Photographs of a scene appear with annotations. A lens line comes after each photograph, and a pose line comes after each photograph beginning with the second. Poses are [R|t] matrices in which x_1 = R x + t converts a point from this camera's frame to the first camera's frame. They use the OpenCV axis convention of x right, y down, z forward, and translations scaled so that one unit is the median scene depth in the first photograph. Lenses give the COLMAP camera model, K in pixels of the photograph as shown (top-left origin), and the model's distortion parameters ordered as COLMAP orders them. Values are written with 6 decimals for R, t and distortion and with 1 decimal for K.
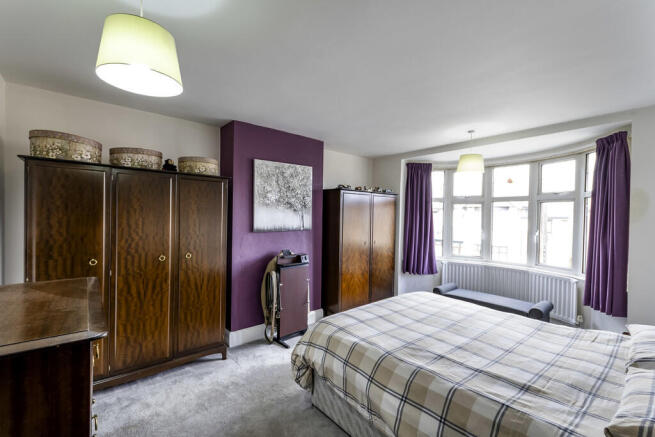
lens RADIAL K [[285.8, 0, 327.5], [0, 285.8, 218.5], [0, 0, 1]] dist [-0.001458, -0.000214]
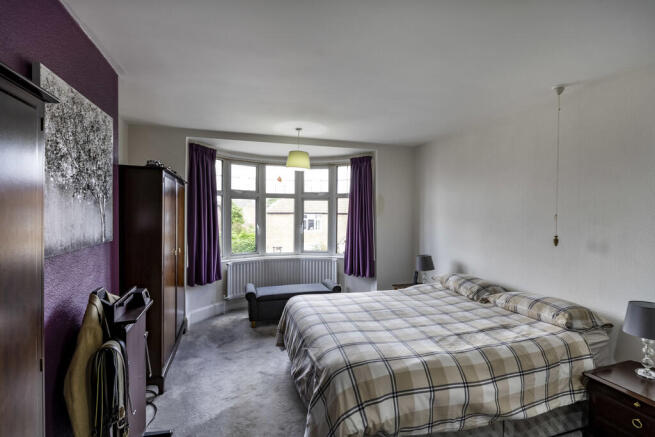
lens RADIAL K [[297.6, 0, 327.5], [0, 297.6, 218.5], [0, 0, 1]] dist [0.001658, 0.000036]
pose [[0.398208, -0.028216, 0.916861, -0.466696], [0.007969, 0.999595, 0.027301, -0.014901], [-0.917260, -0.003565, 0.398272, 0.510946]]
